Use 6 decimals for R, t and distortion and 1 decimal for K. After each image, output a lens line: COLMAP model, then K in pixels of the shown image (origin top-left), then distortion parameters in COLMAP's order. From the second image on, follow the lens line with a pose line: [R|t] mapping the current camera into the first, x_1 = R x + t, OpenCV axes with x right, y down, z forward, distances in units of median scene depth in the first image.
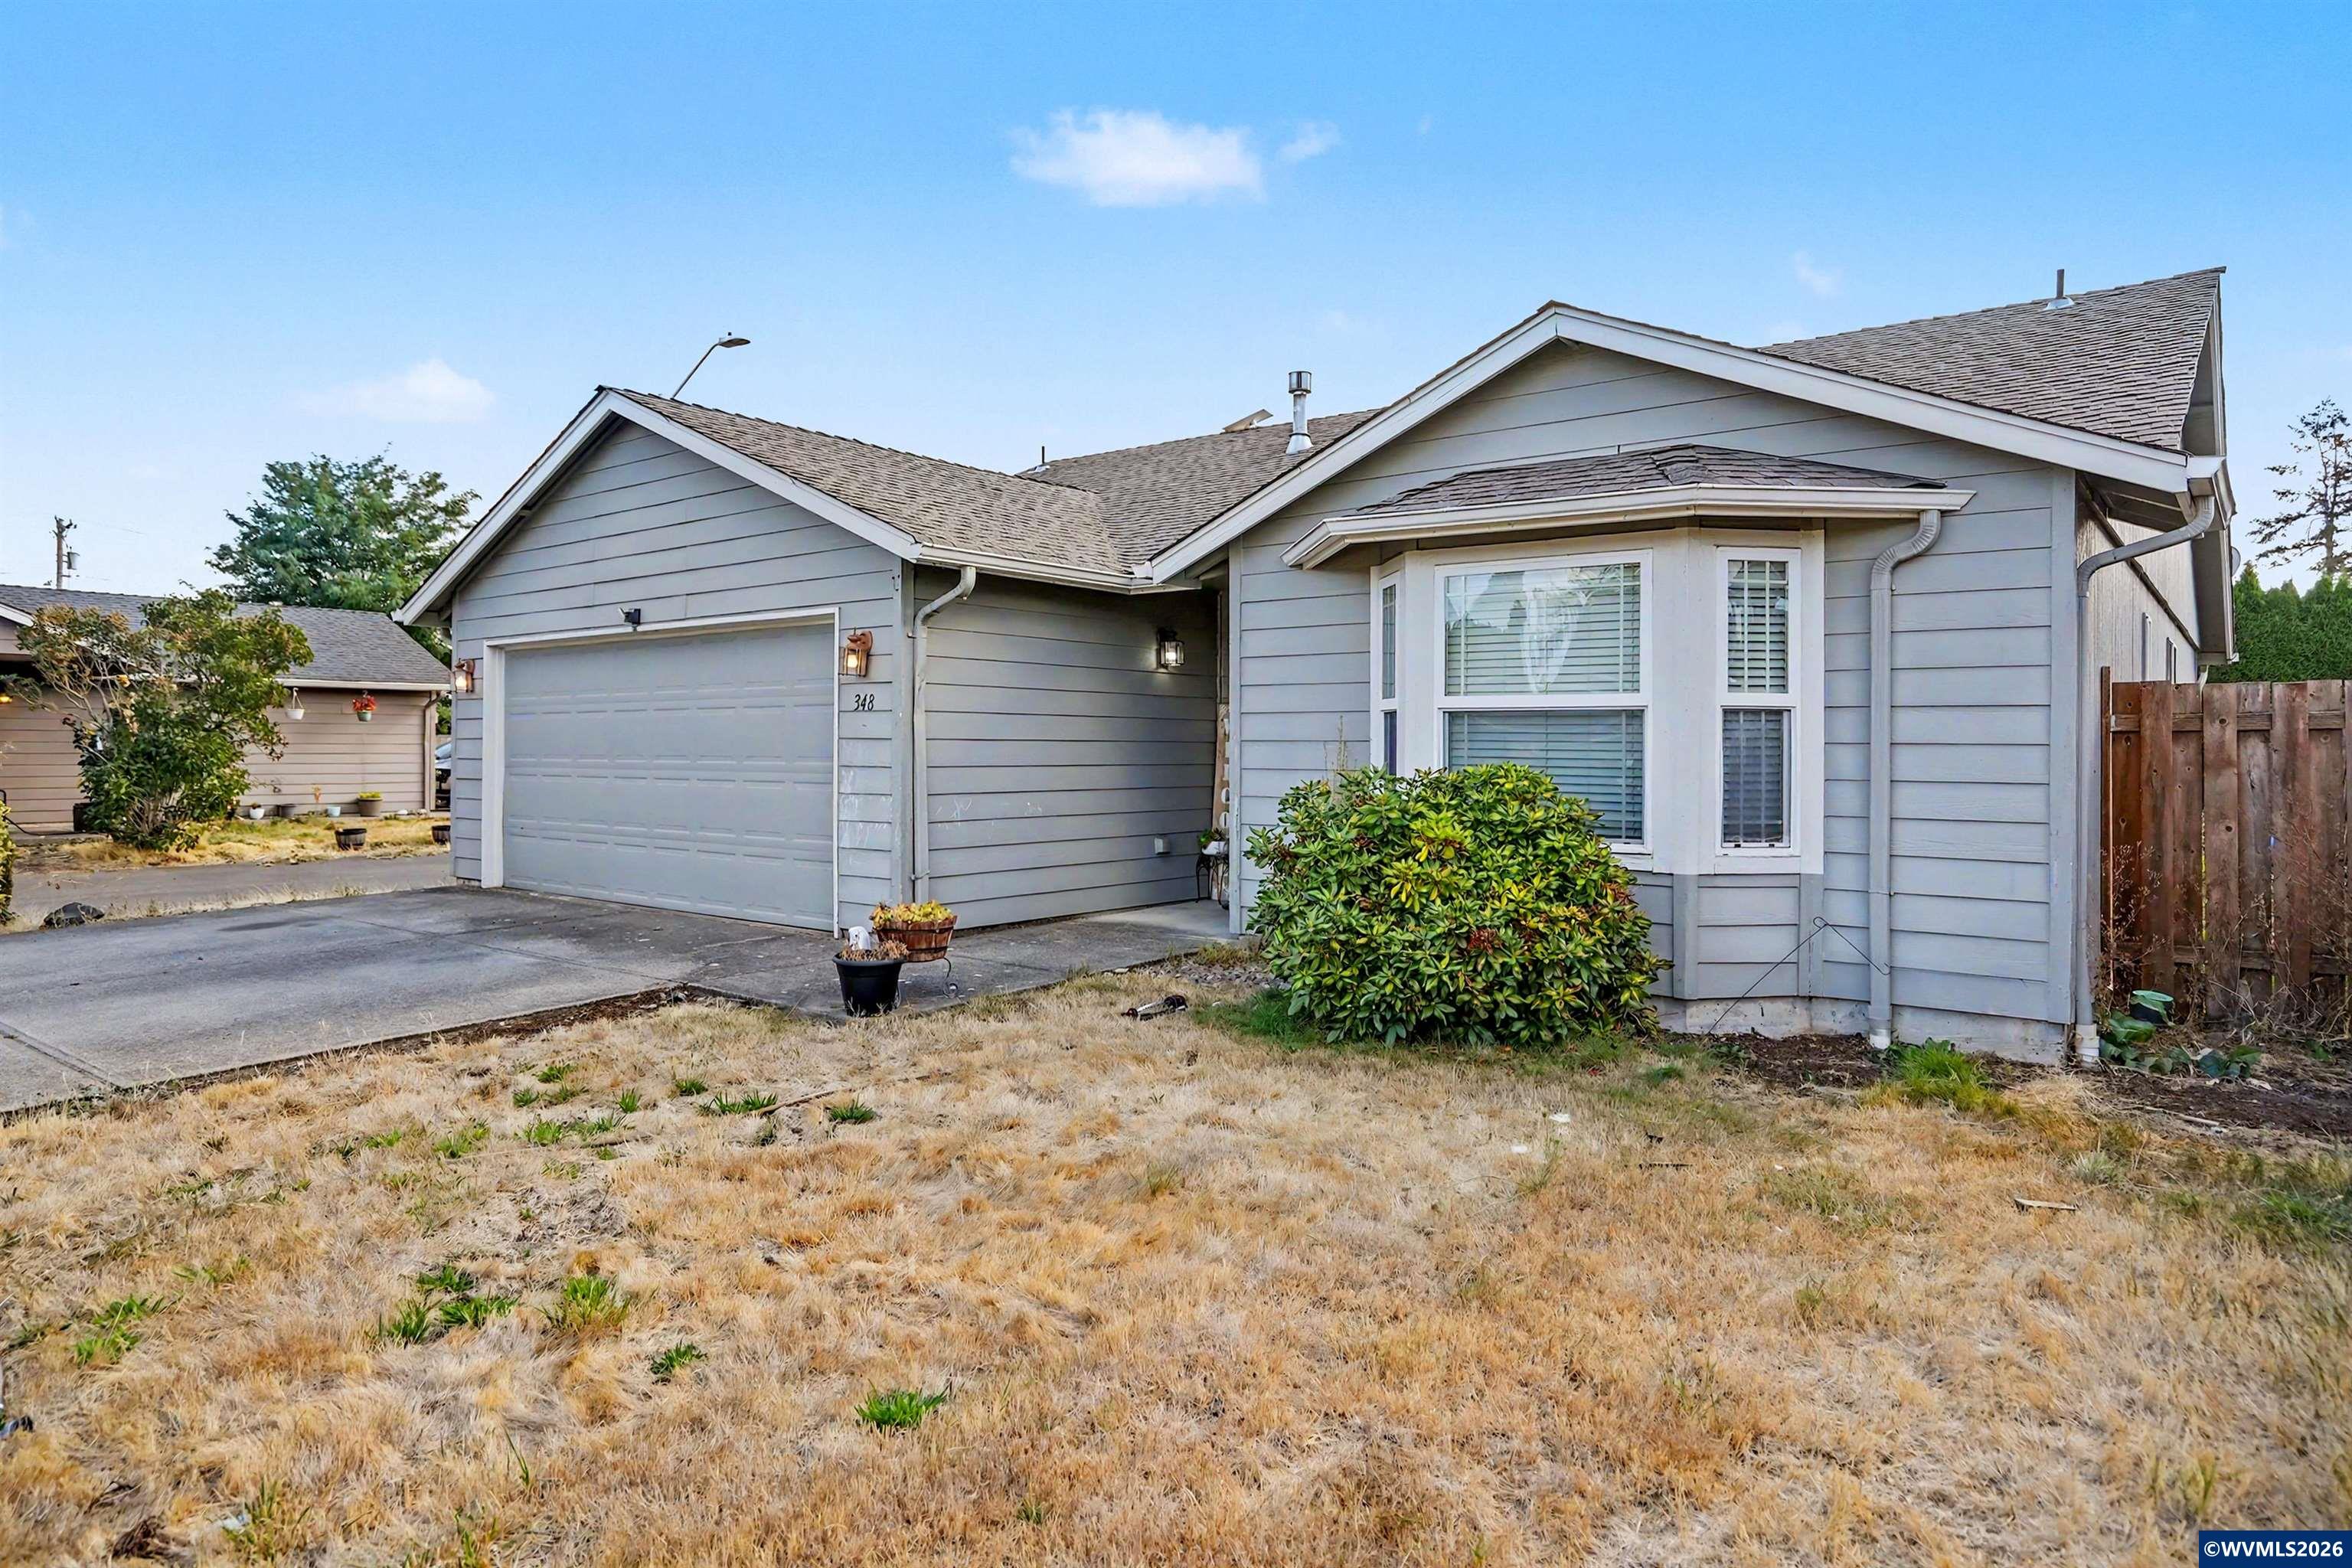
lens RADIAL K [[1360.2, 0, 1177.7], [0, 1360.2, 744.1], [0, 0, 1]] dist [0.001314, 0.000220]
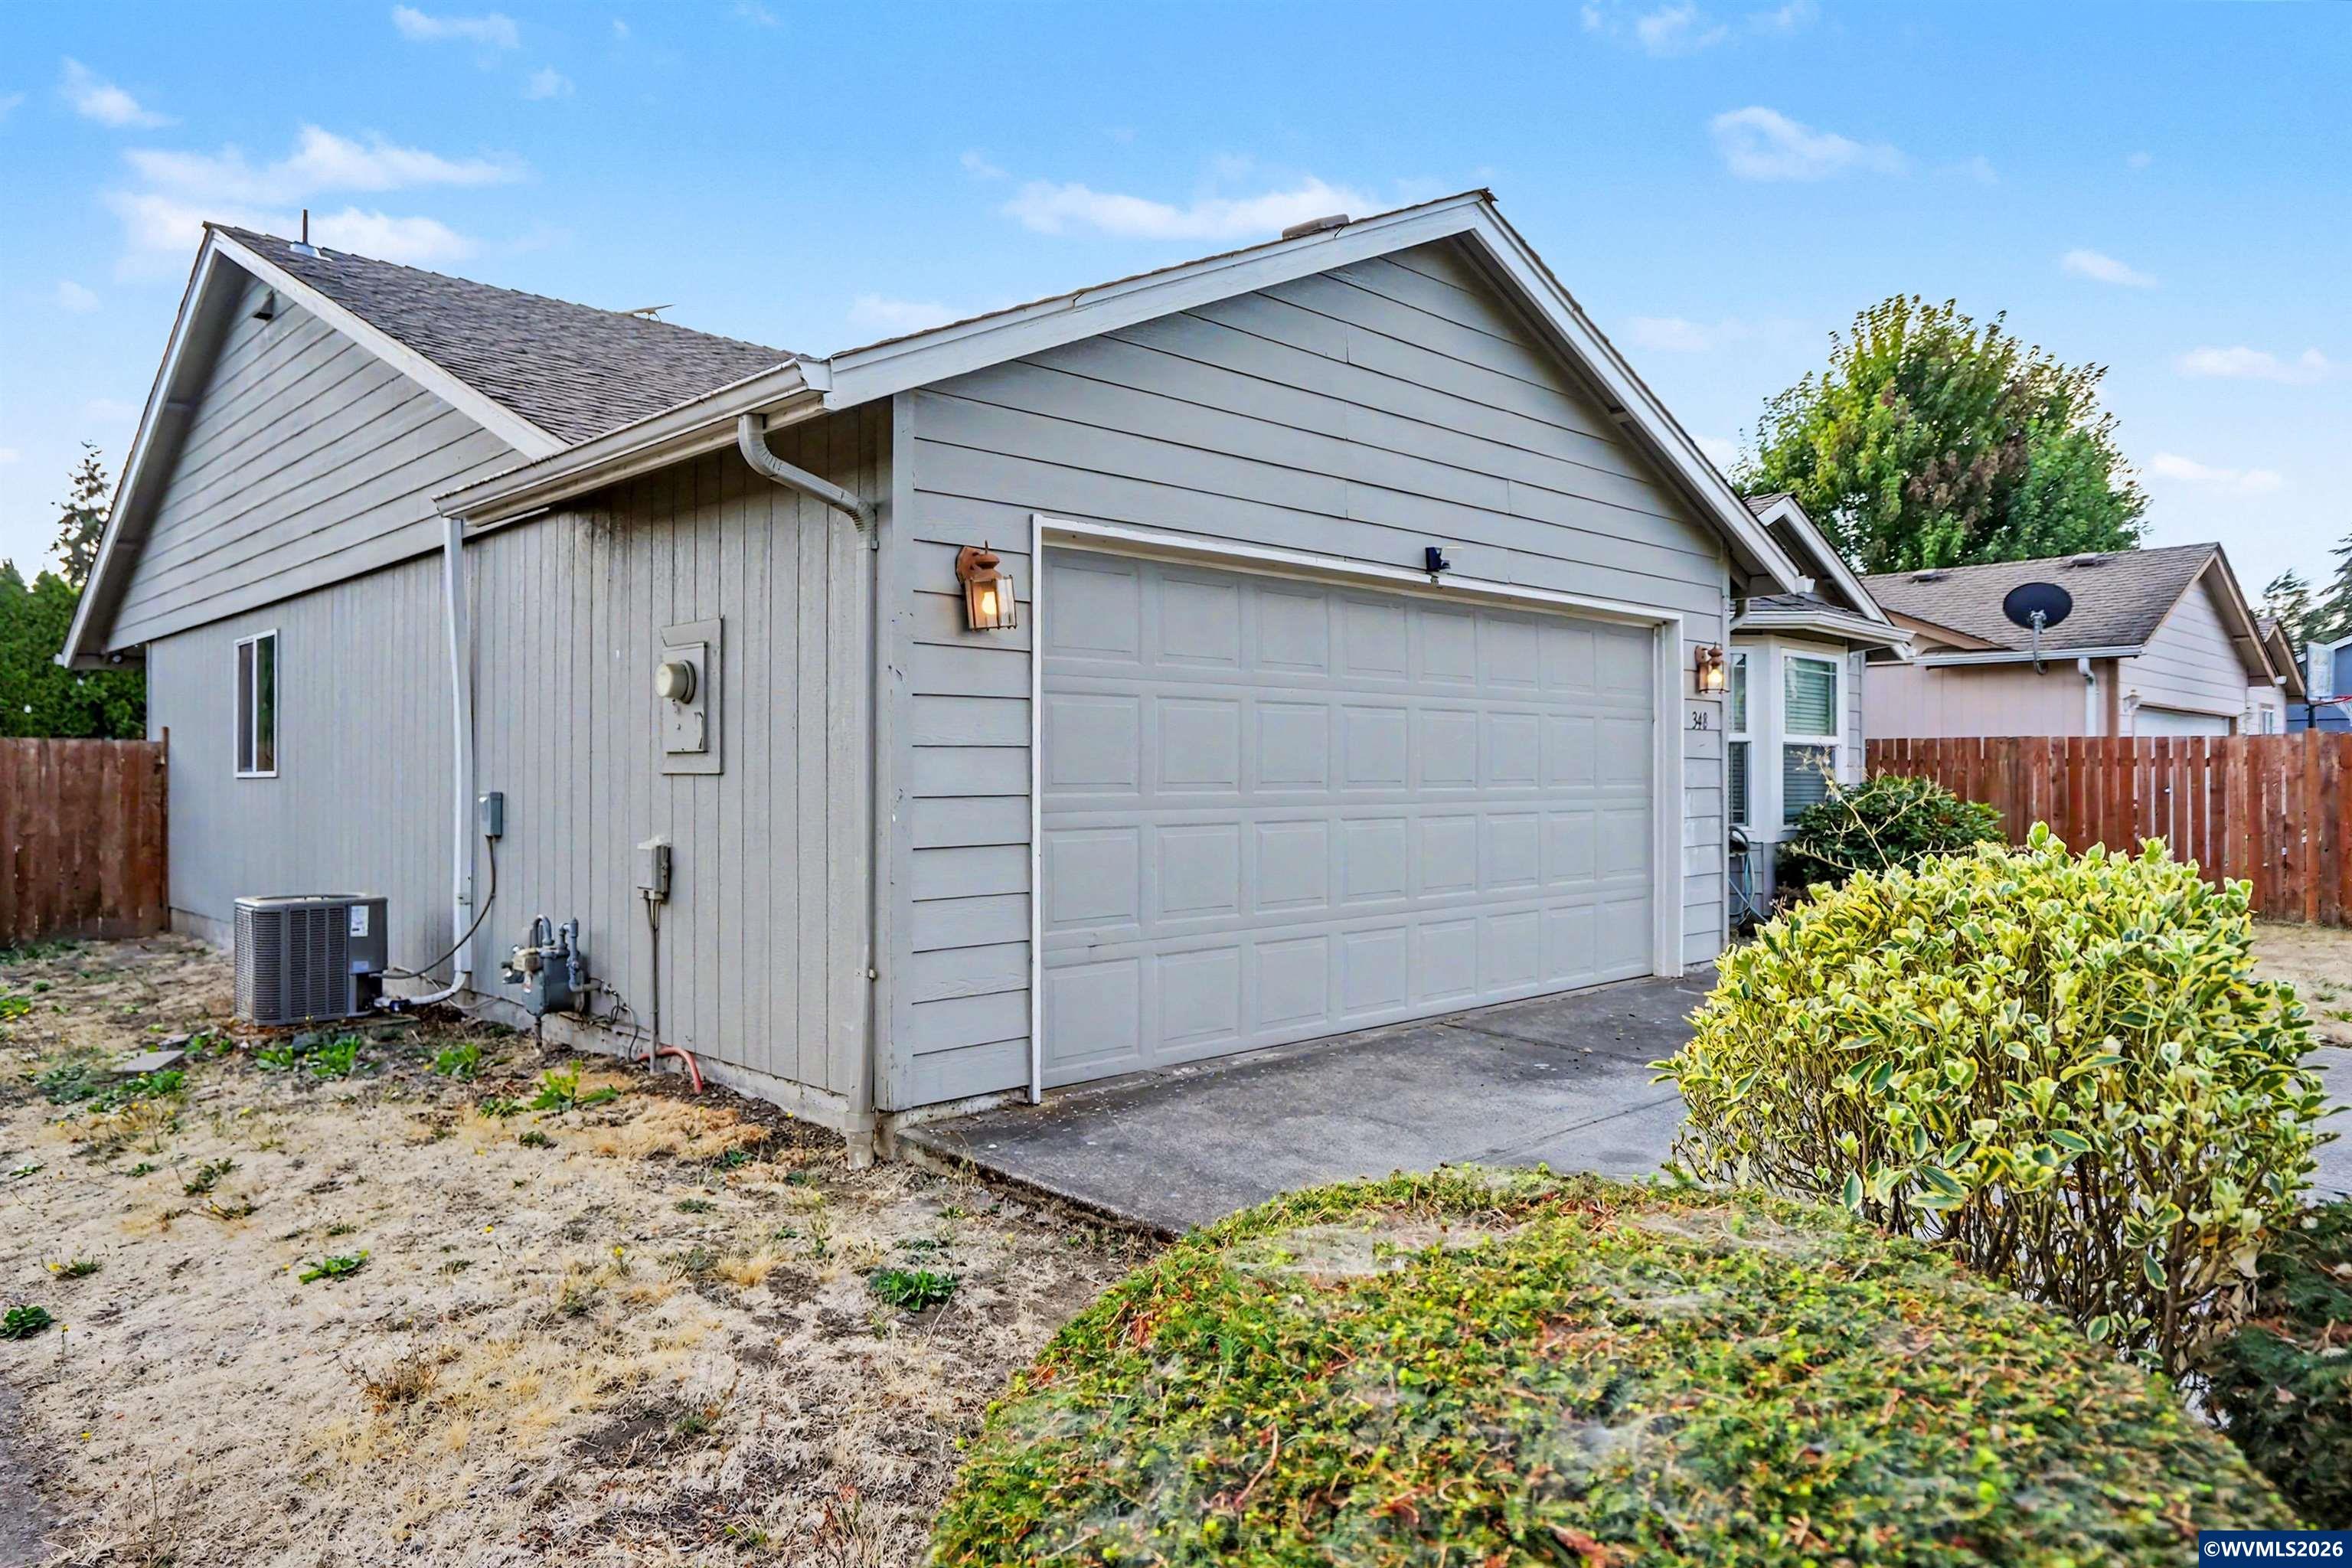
lens RADIAL K [[1504.5, 0, 1176.0], [0, 1504.5, 784.0], [0, 0, 1]] dist [-0.005925, -0.001131]
pose [[0.142684, -0.006683, 0.989746, -1.328924], [0.001874, 0.999977, 0.006482, 0.006972], [-0.989767, 0.000930, 0.142693, 1.223289]]
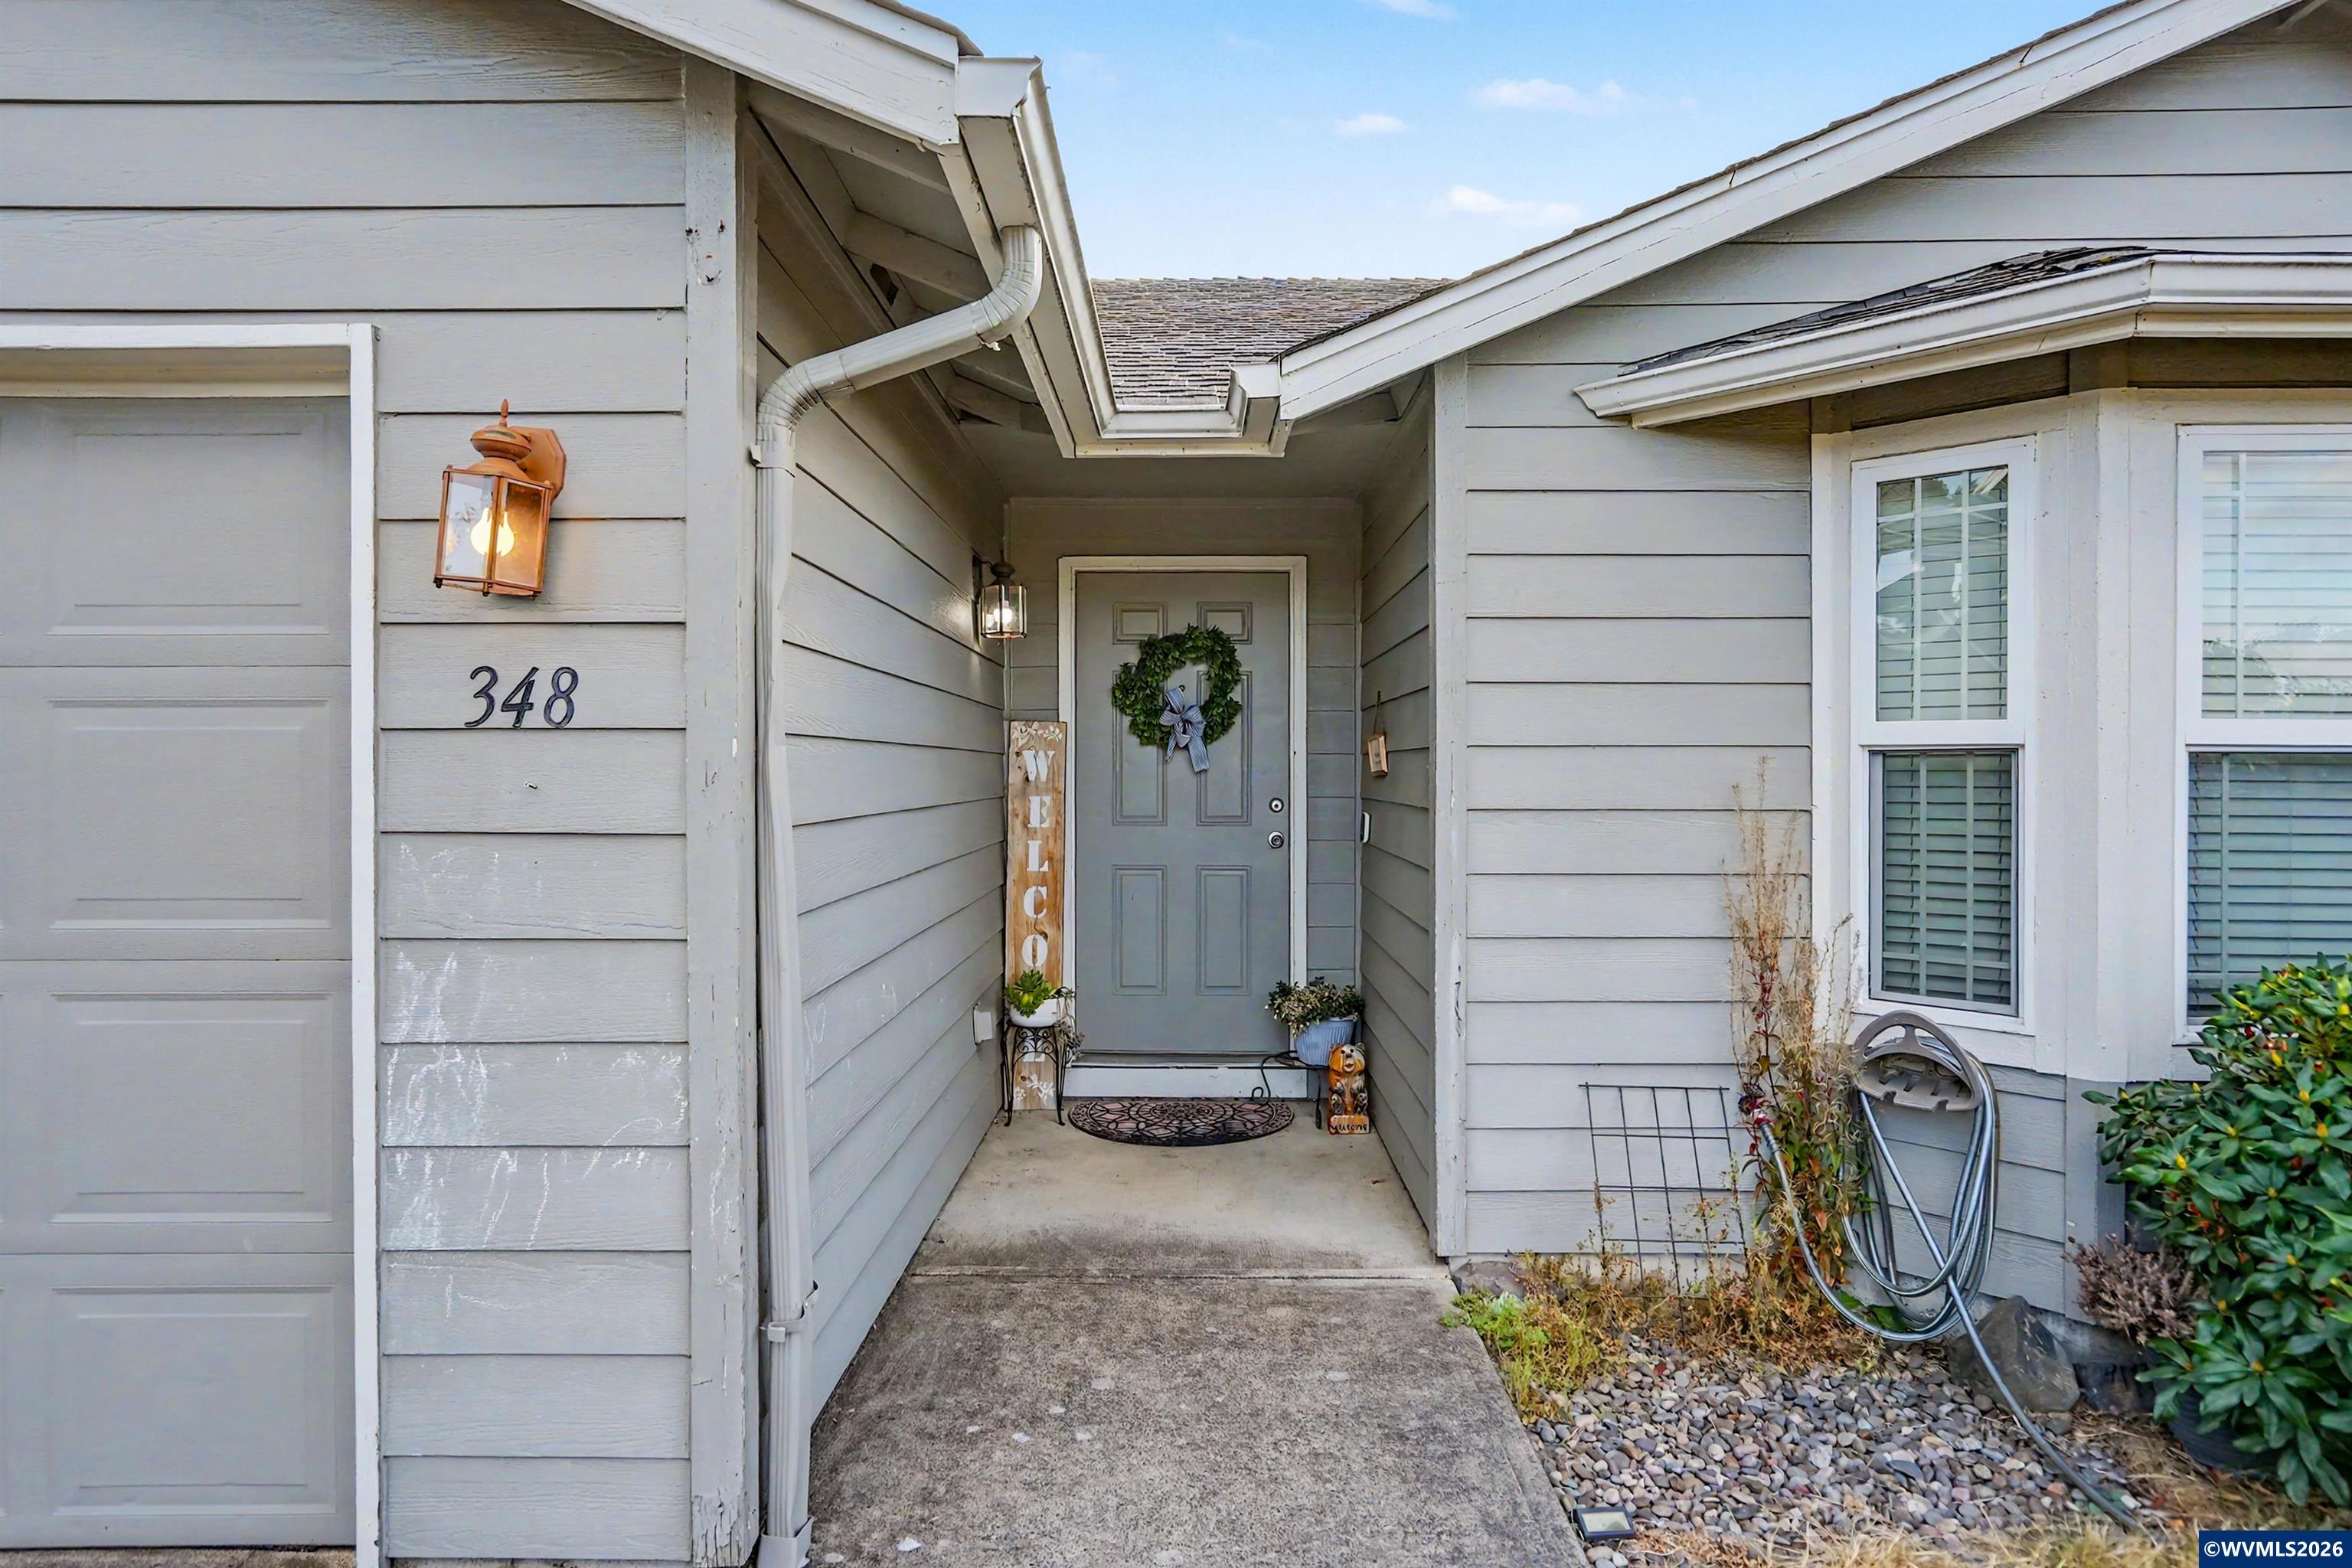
lens RADIAL K [[1353.5, 0, 1176.0], [0, 1353.5, 784.0], [0, 0, 1]] dist [-0.001197, -0.000232]
pose [[0.802887, -0.011027, 0.596030, -0.285302], [0.001595, 0.999865, 0.016349, -0.017880], [-0.596130, -0.012176, 0.802796, 0.715580]]
